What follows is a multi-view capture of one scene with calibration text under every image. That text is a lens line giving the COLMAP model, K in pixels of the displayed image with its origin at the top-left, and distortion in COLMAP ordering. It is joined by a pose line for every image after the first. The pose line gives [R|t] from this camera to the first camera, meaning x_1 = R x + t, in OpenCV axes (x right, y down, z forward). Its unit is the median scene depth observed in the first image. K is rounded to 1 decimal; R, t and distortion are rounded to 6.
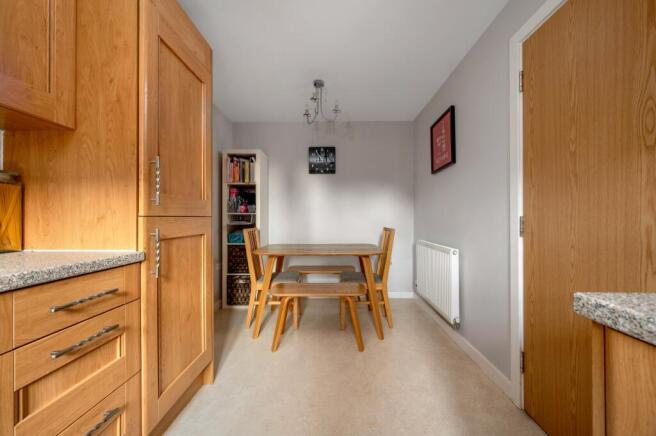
lens RADIAL K [[258.3, 0, 326.8], [0, 258.3, 217.5], [0, 0, 1]] dist [0.001754, 0.000260]
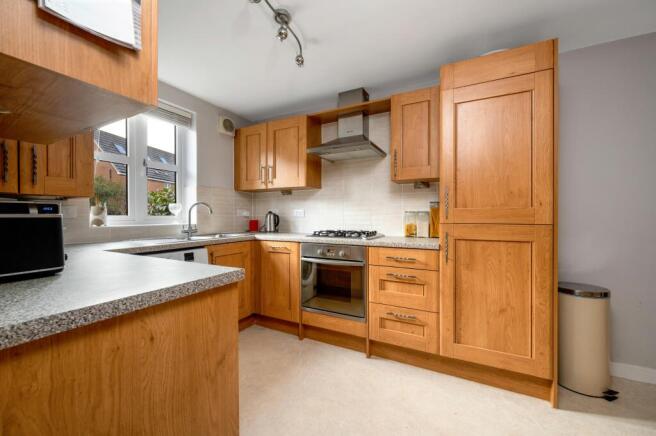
lens RADIAL K [[258.3, 0, 327.2], [0, 258.3, 219.0], [0, 0, 1]] dist [0.001754, 0.000260]
pose [[-0.441001, 0.005112, -0.897492, 1.140309], [0.002302, 0.999987, 0.004565, -0.044331], [0.897504, -0.000053, -0.441007, 1.096590]]
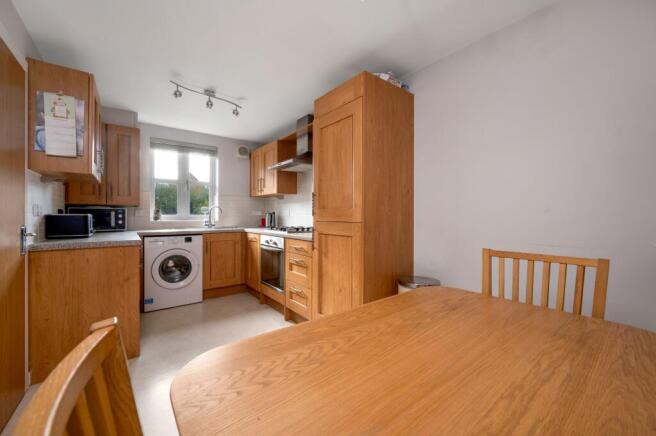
lens RADIAL K [[258.3, 0, 325.1], [0, 258.3, 217.5], [0, 0, 1]] dist [0.001754, 0.000260]
pose [[-0.774351, -0.001869, -0.632754, 0.612475], [-0.003352, 0.999994, 0.001150, -0.040279], [0.632748, 0.003011, -0.774352, 2.807090]]
